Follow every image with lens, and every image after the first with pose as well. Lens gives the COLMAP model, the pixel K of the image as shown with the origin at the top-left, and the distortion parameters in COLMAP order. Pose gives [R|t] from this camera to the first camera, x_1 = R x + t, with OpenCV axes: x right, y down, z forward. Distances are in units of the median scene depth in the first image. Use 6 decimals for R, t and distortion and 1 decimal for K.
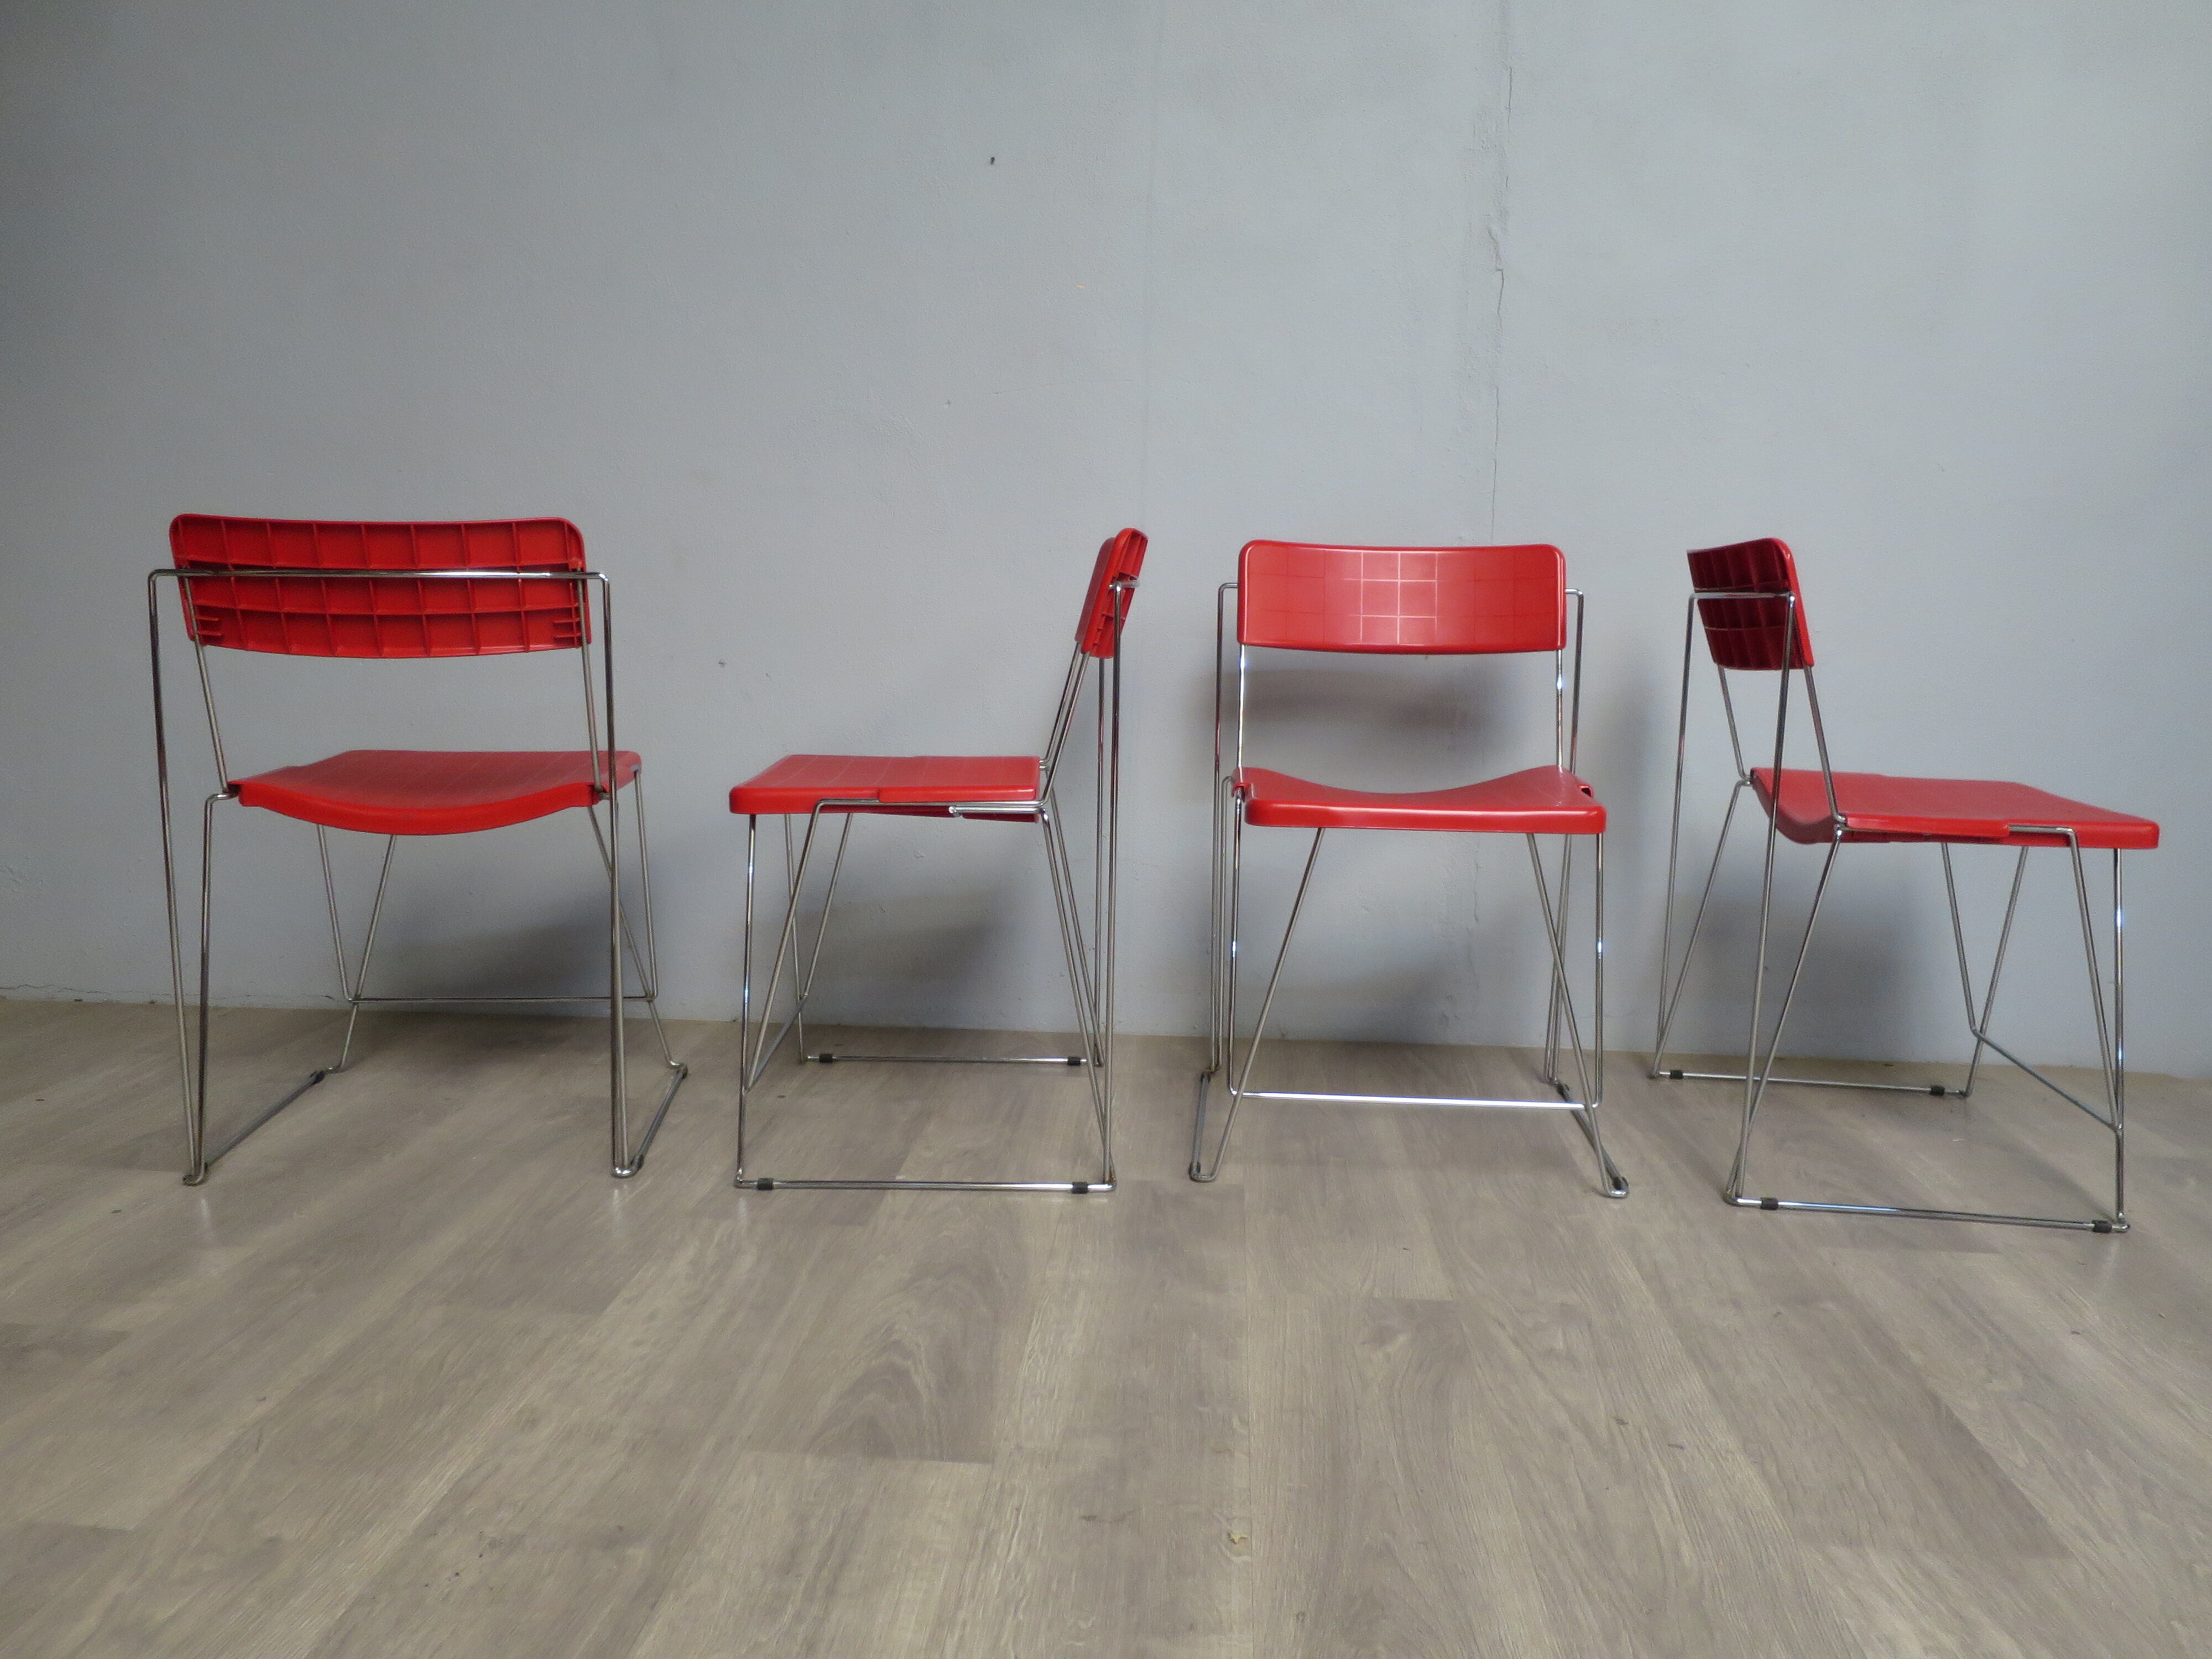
lens RADIAL K [[1578.4, 0, 1124.9], [0, 1578.4, 839.4], [0, 0, 1]] dist [-0.047357, 0.012489]
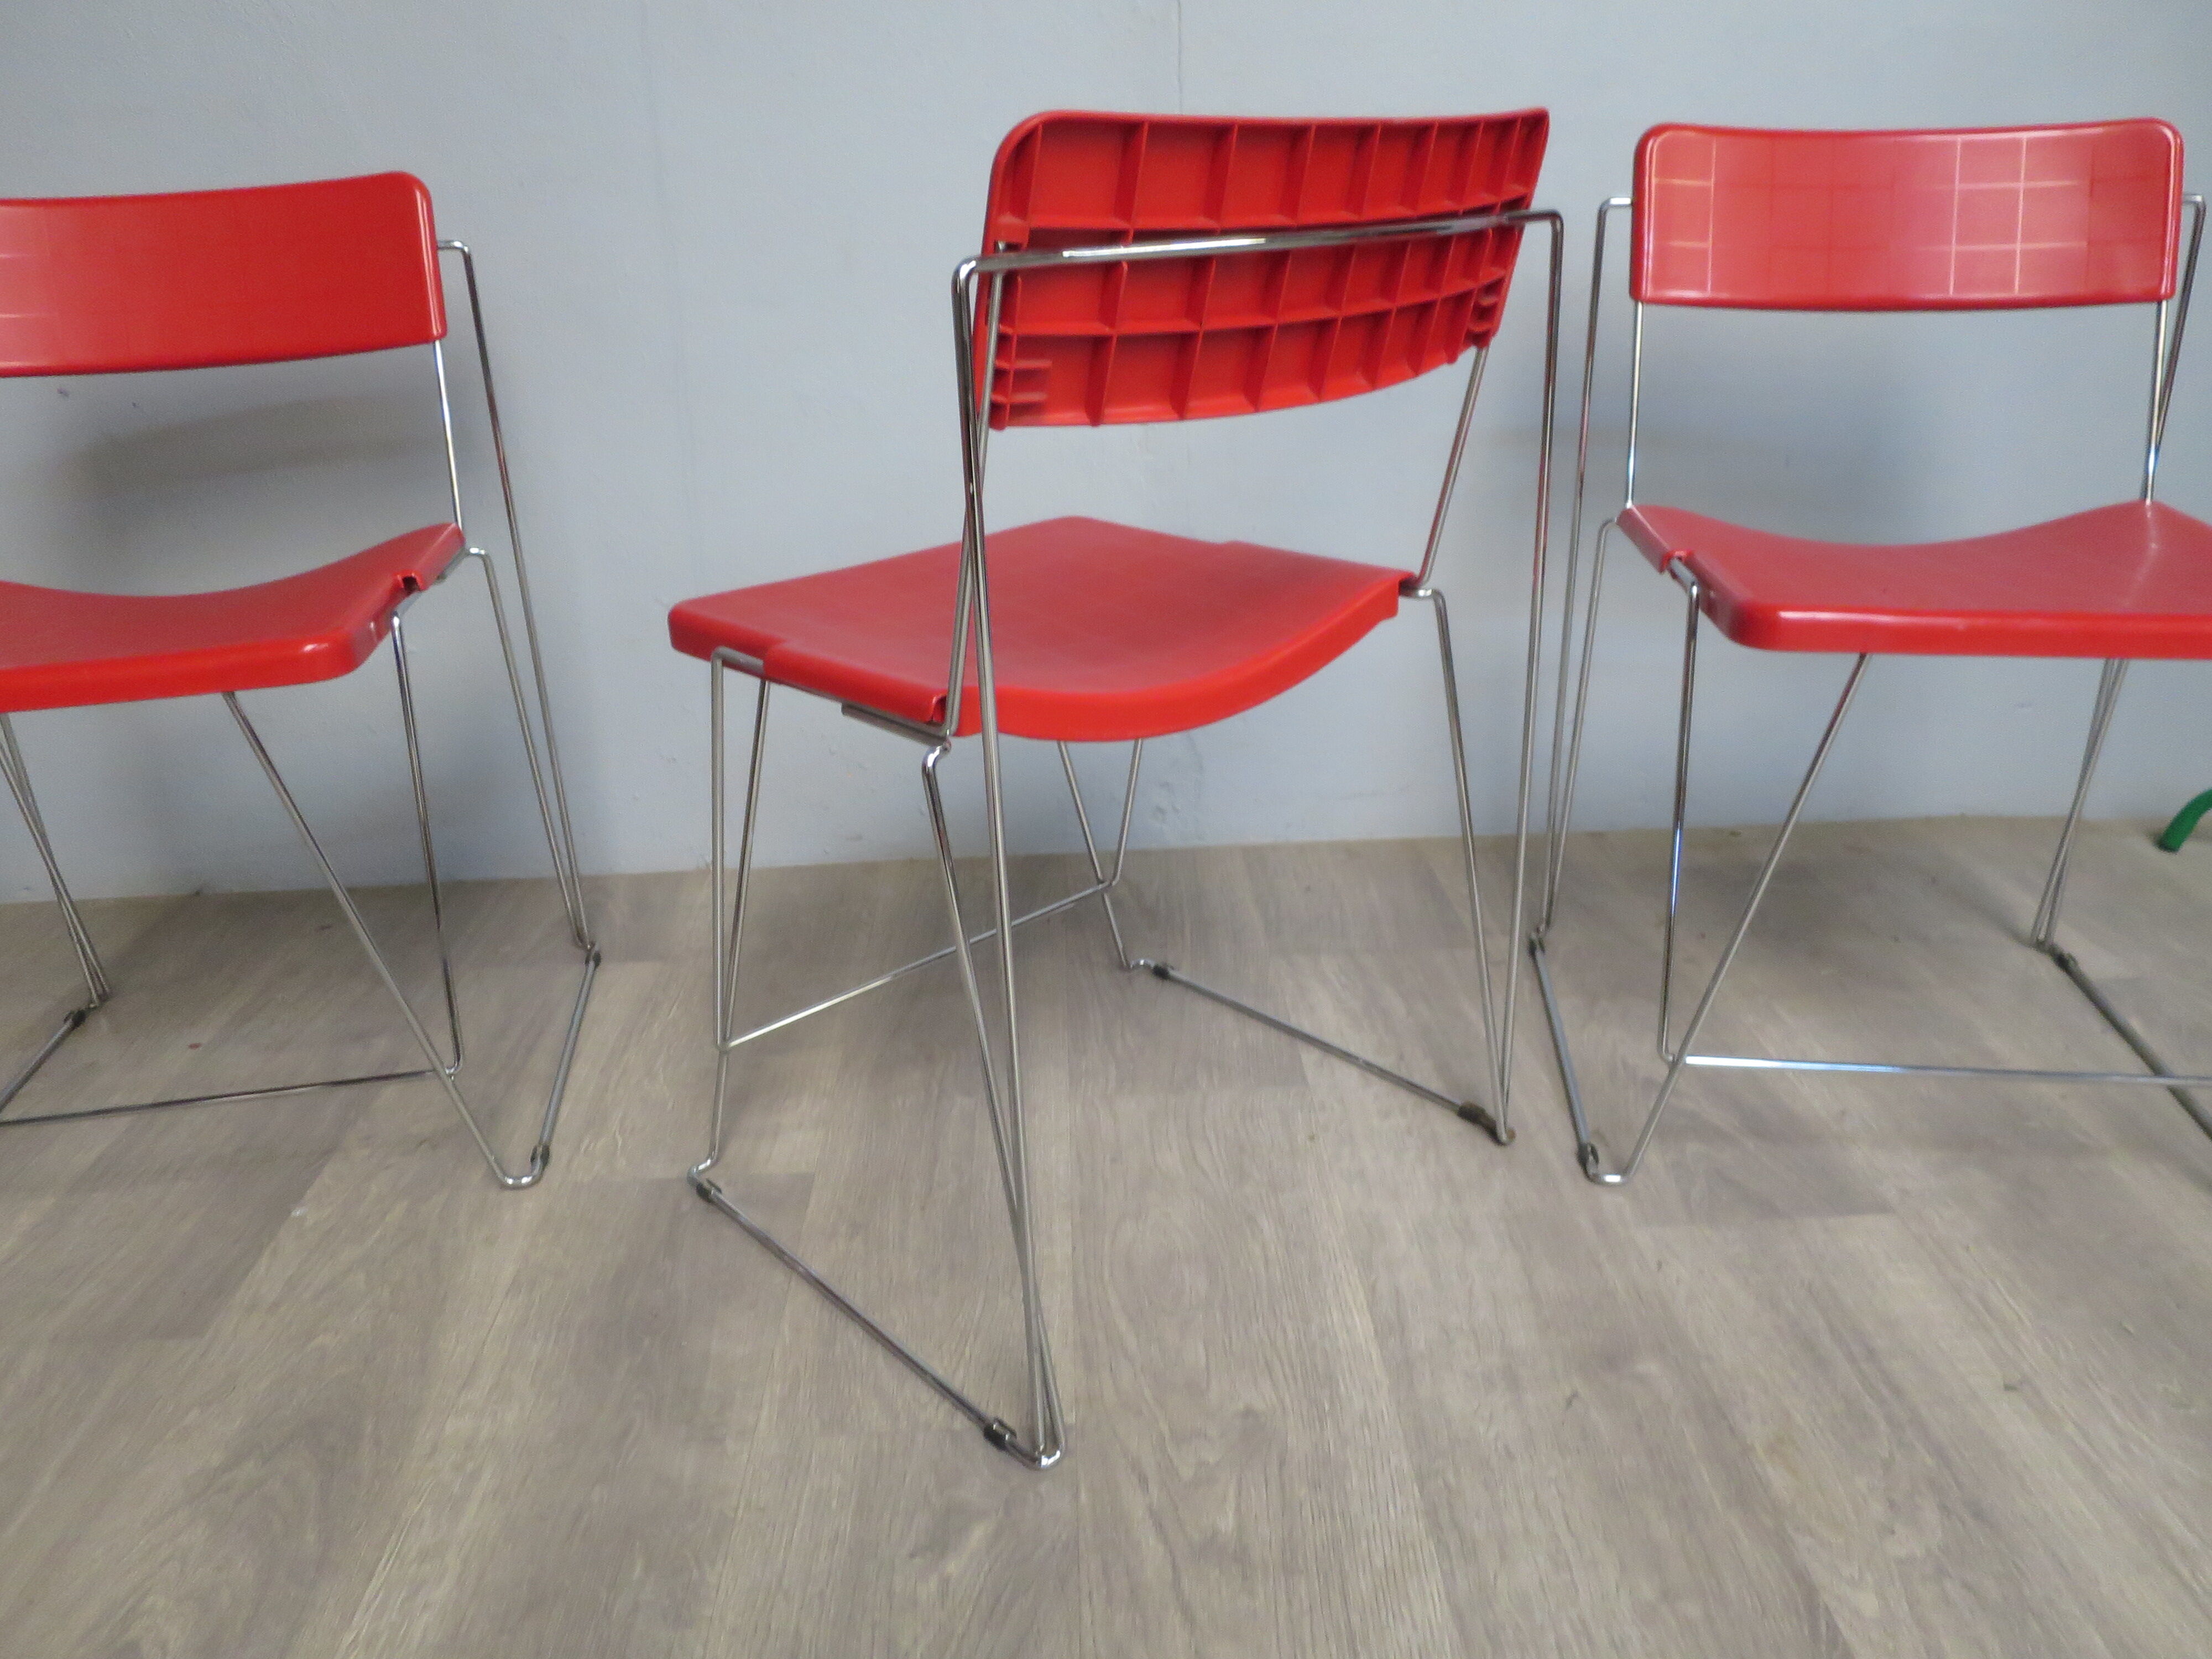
lens RADIAL K [[1578.4, 0, 1115.0], [0, 1578.4, 828.1], [0, 0, 1]] dist [-0.047357, 0.012489]
pose [[0.993569, -0.084177, 0.075724, 0.211728], [0.064131, 0.969555, 0.236326, -0.098896], [-0.093312, -0.229950, 0.968719, 0.467474]]
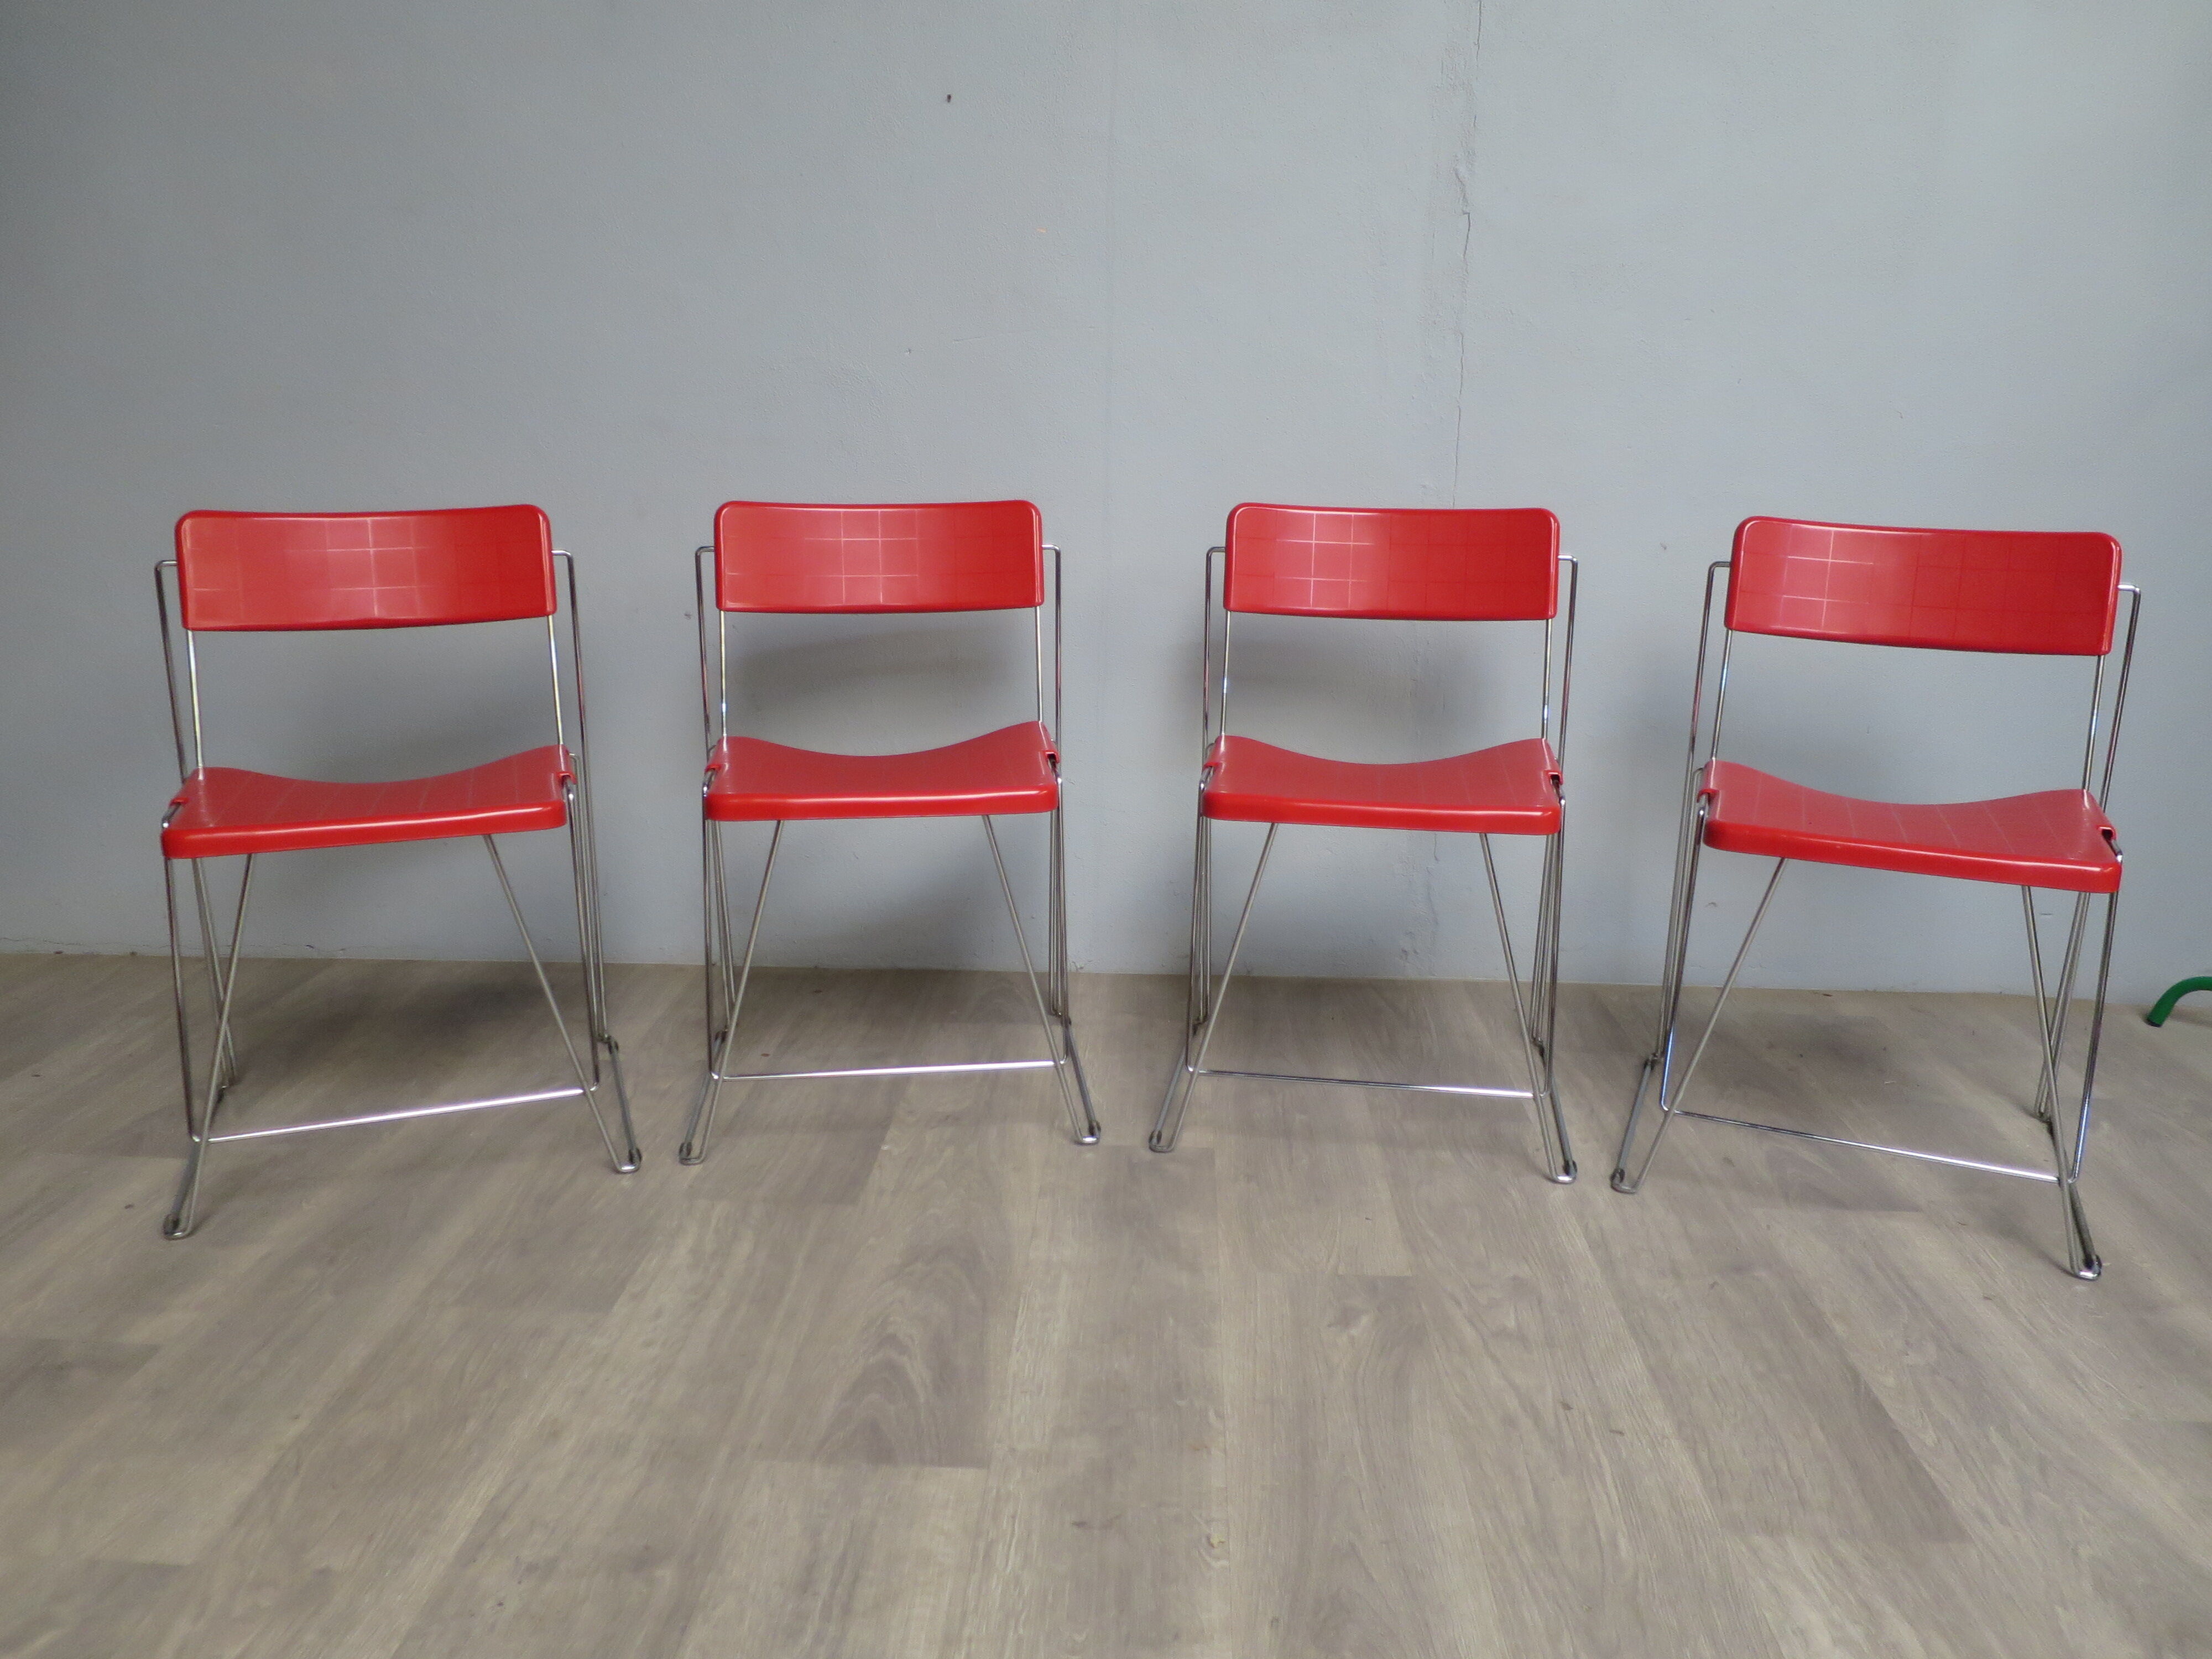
lens RADIAL K [[1578.4, 0, 1125.3], [0, 1578.4, 832.3], [0, 0, 1]] dist [-0.047357, 0.012489]
pose [[0.999571, -0.013107, 0.026182, -0.010771], [0.010319, 0.994532, 0.103920, -0.128063], [-0.027401, -0.103605, 0.994241, -0.026190]]
